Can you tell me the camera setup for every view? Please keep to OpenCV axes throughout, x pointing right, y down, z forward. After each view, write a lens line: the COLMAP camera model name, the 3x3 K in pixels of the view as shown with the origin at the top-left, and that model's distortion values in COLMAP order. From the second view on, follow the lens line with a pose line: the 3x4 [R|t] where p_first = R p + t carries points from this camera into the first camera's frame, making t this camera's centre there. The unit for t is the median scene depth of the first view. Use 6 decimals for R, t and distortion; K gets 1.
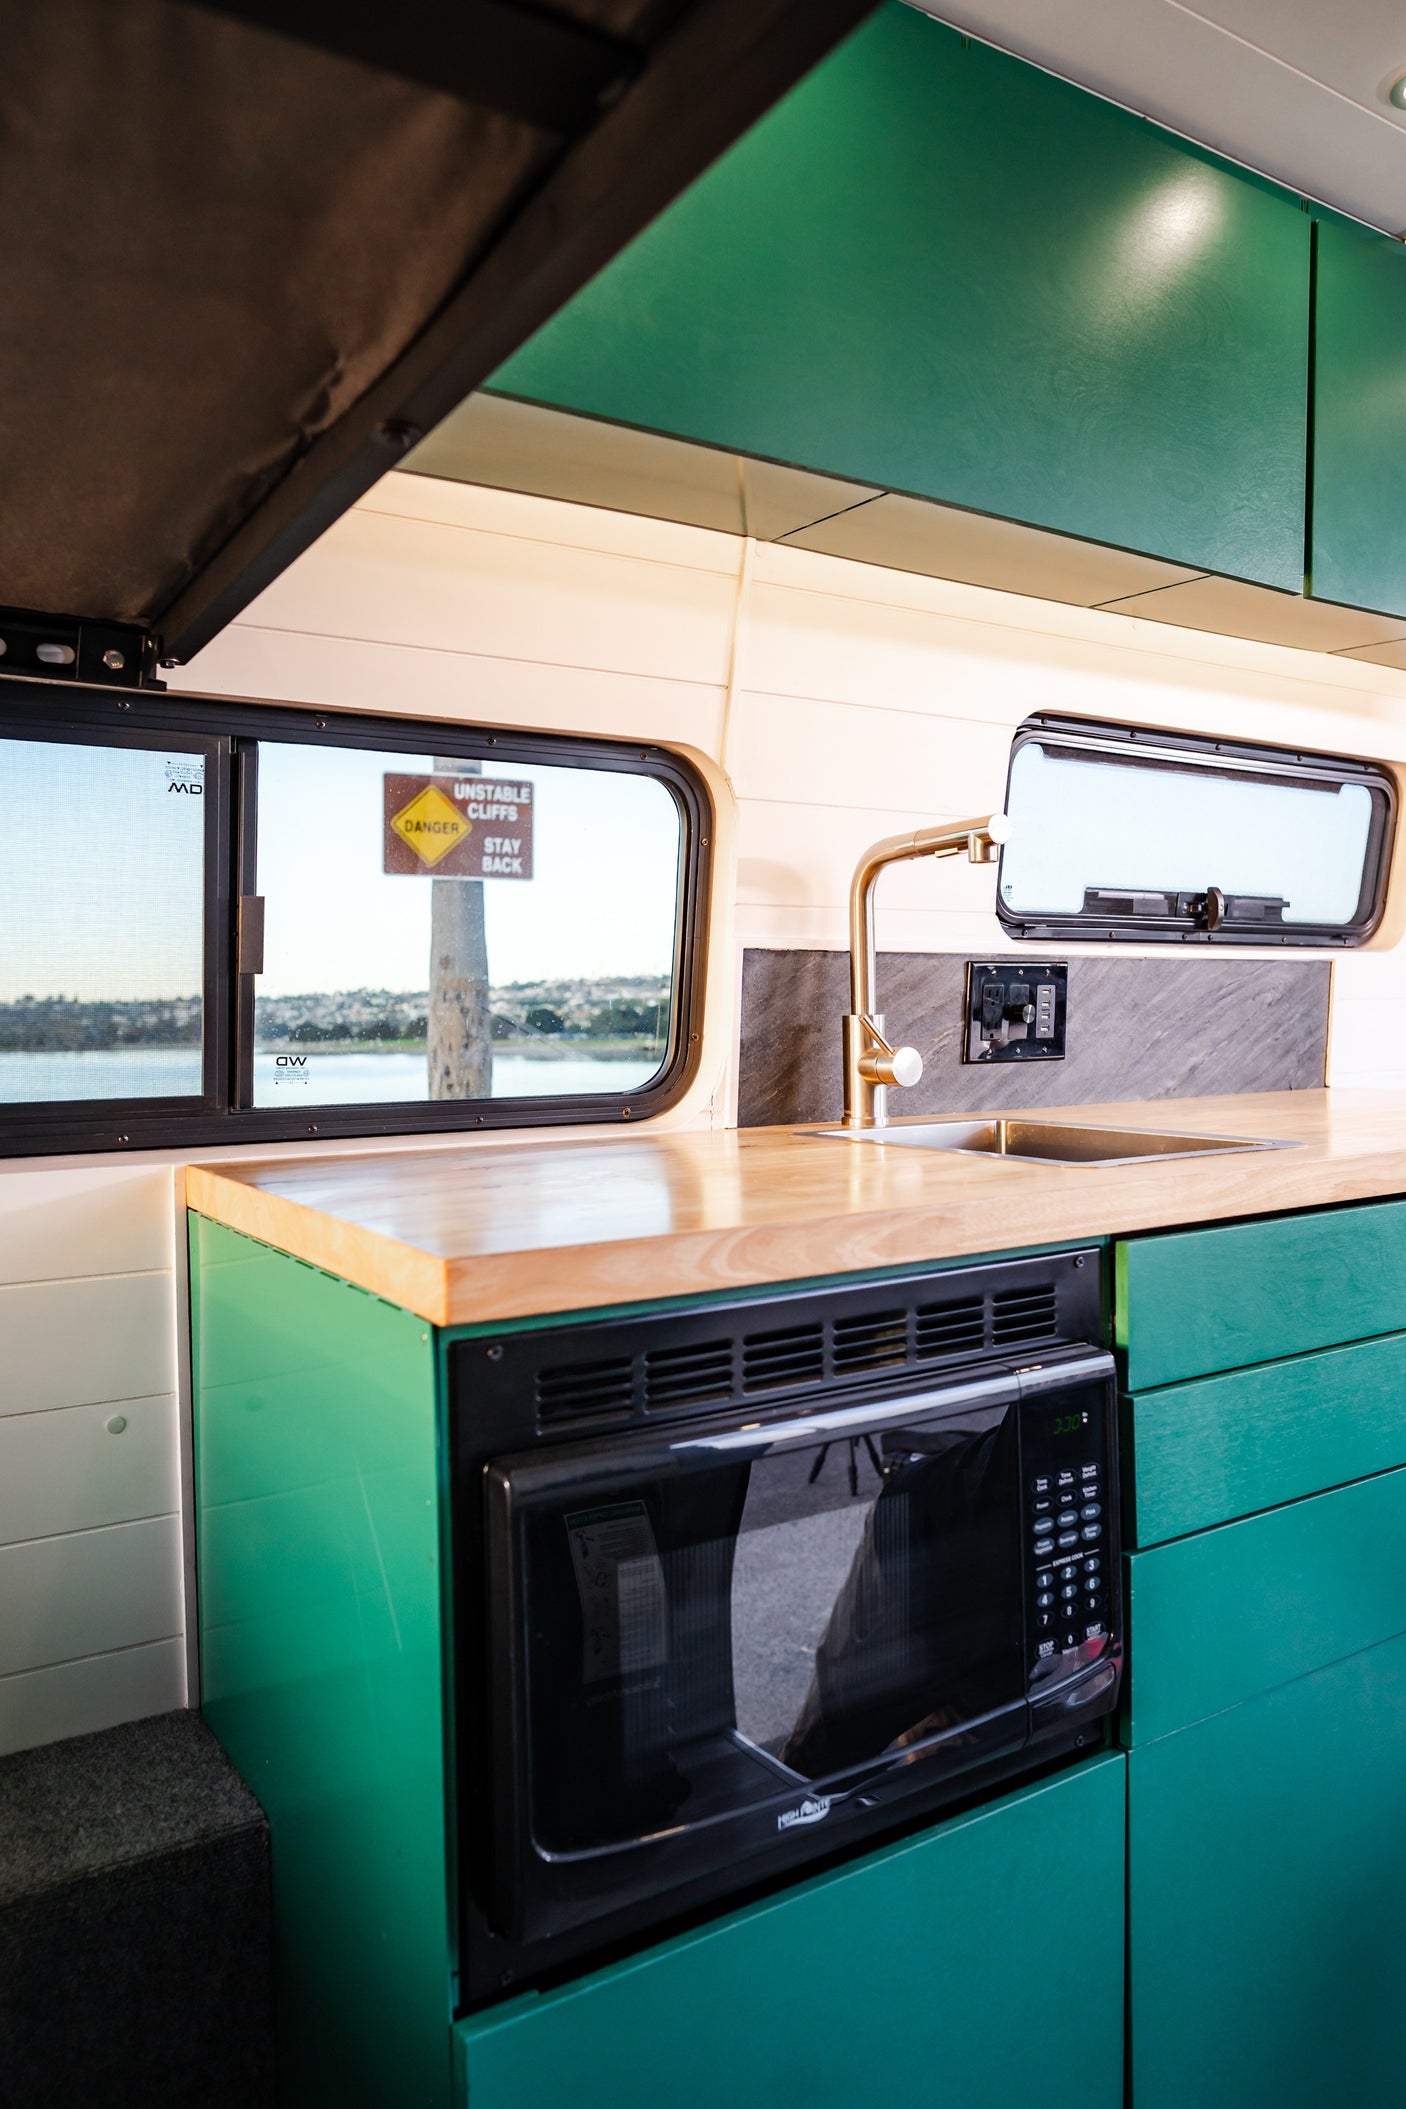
lens RADIAL K [[1440.5, 0, 703.0], [0, 1440.5, 1054.5], [0, 0, 1]] dist [-0.004145, 0.000351]
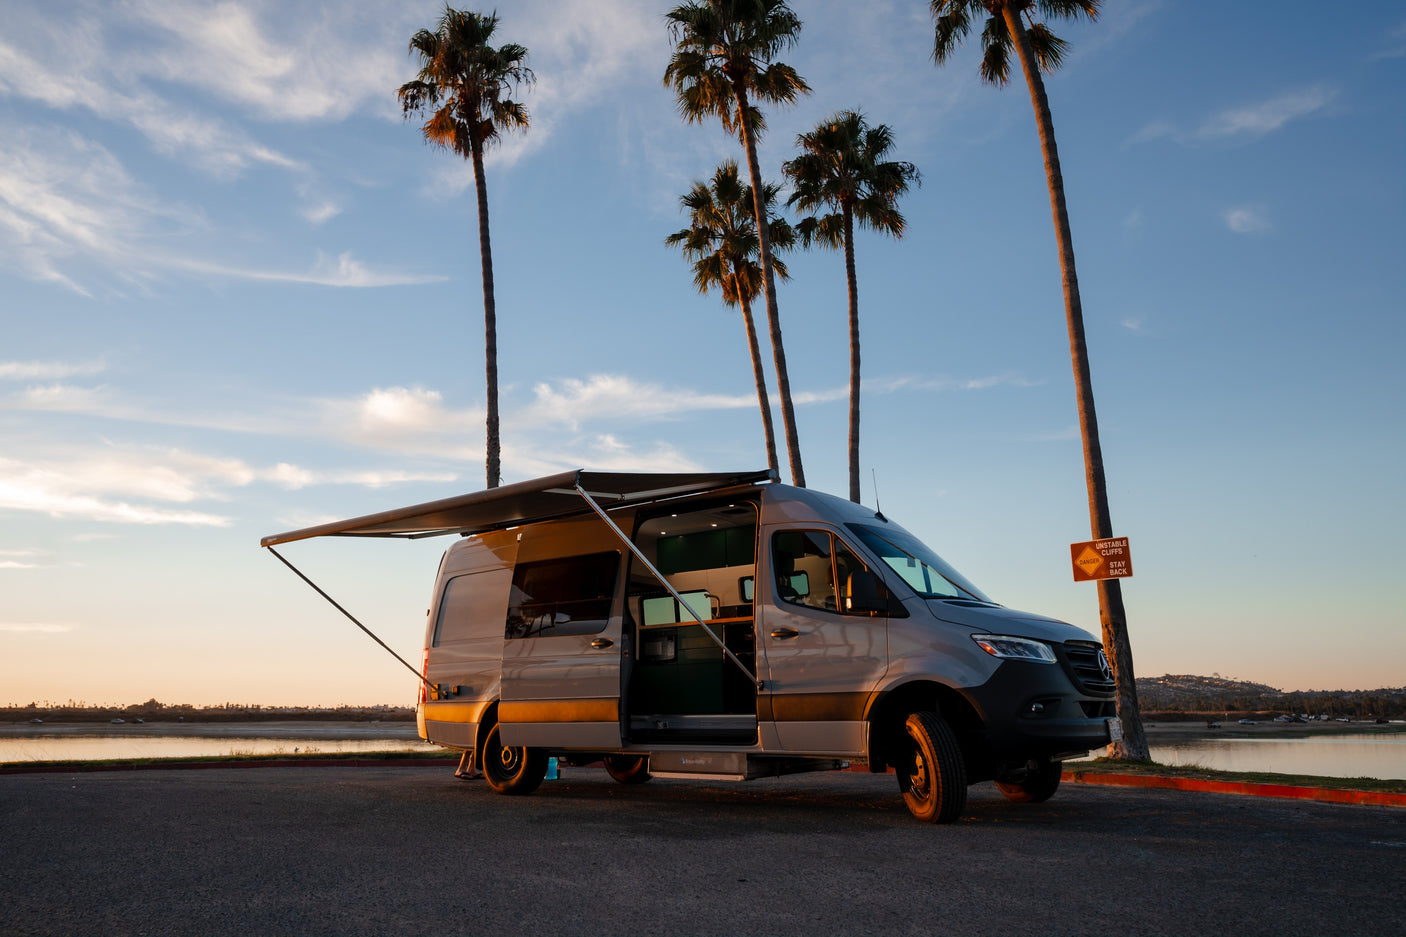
lens RADIAL K [[960.3, 0, 703.0], [0, 960.3, 468.5], [0, 0, 1]] dist [-0.004145, 0.000351]
pose [[0.342214, -0.219665, -0.913585, 6.451657], [-0.021146, 0.970243, -0.241209, 0.618513], [0.939384, 0.101863, 0.327385, -1.384669]]
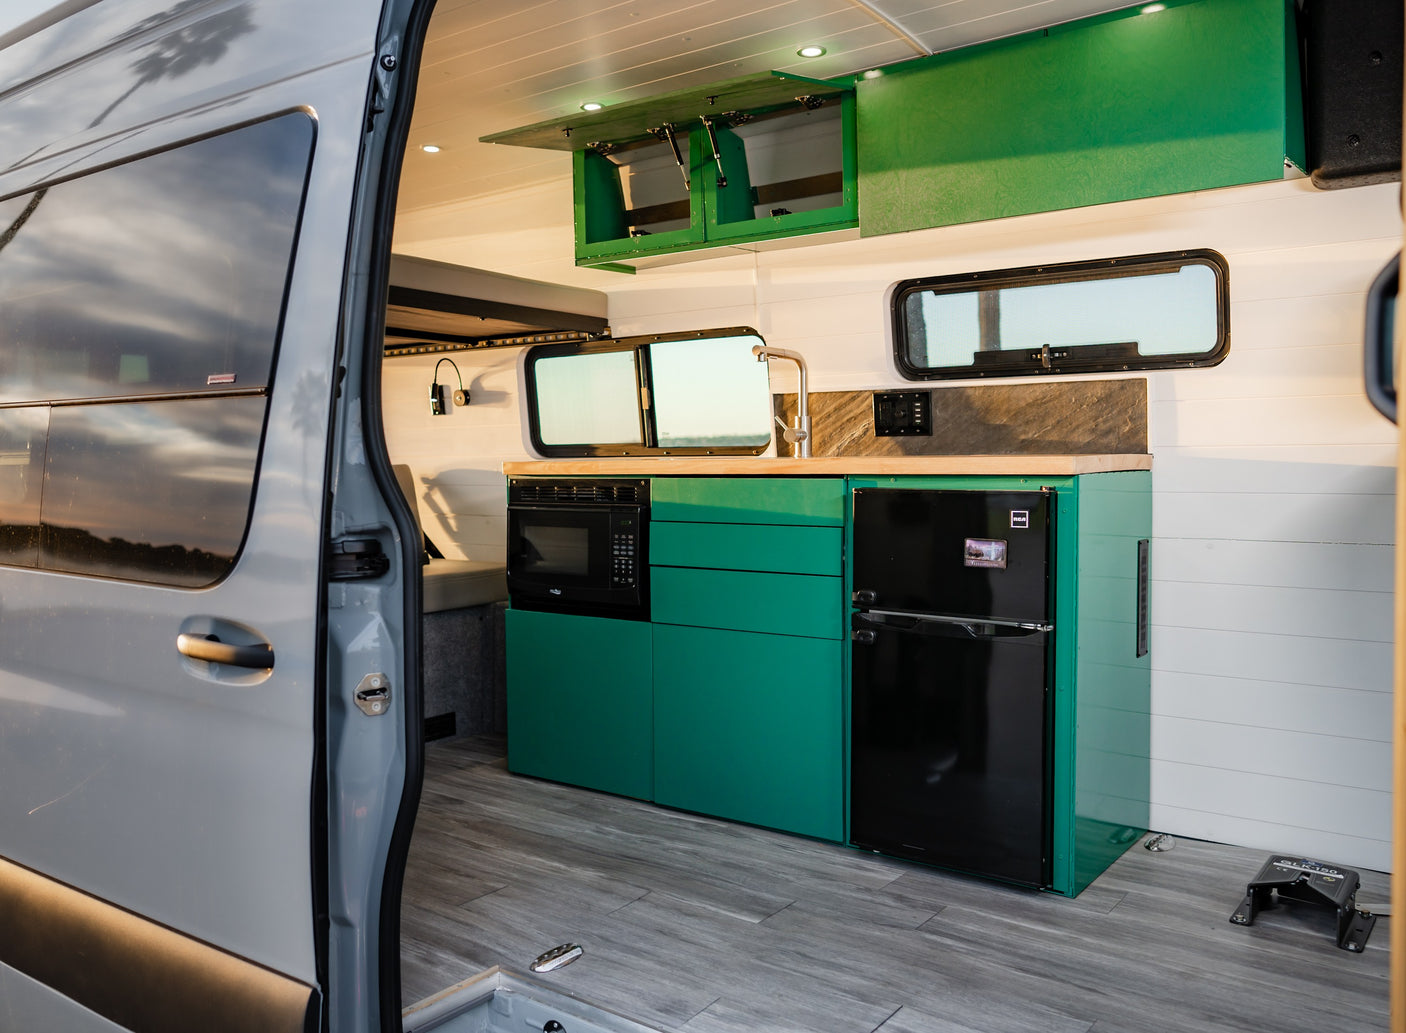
lens RADIAL K [[1086.4, 0, 703.0], [0, 1086.4, 516.5], [0, 0, 1]] dist [-0.005112, -0.002174]
pose [[0.386320, 0.056088, -0.920658, 1.917776], [-0.024568, 0.998421, 0.050516, 0.060397], [0.922037, 0.003103, 0.387088, 0.058664]]
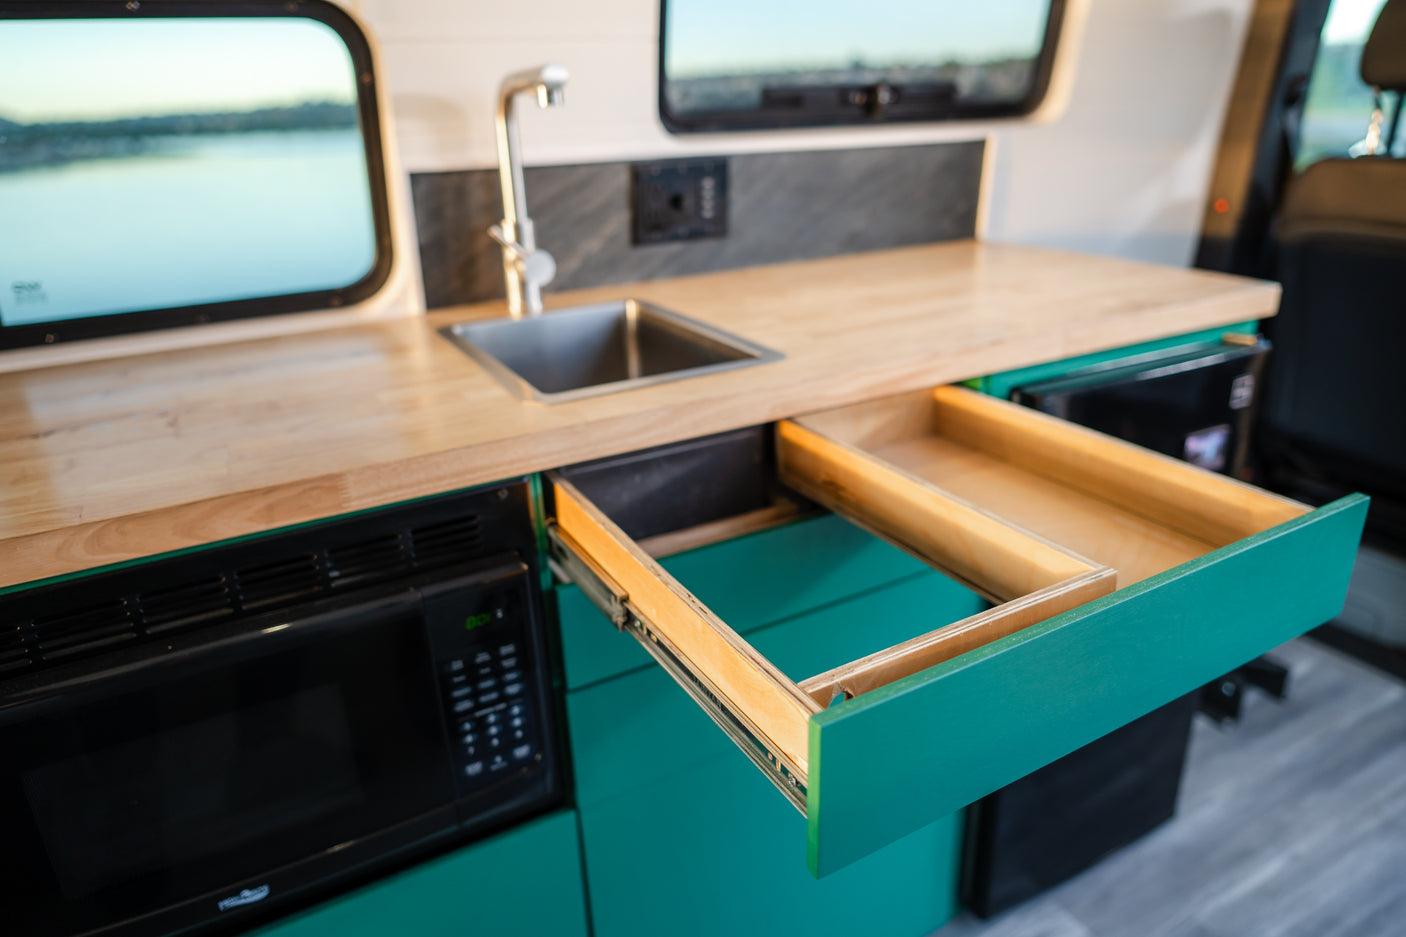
lens RADIAL K [[947.1, 0, 703.0], [0, 947.1, 468.5], [0, 0, 1]] dist [-0.035647, 0.001157]
pose [[0.998538, 0.004818, -0.053836, 0.323723], [0.013567, 0.941791, 0.335926, -0.099899], [0.052321, -0.336165, 0.940349, 0.169035]]
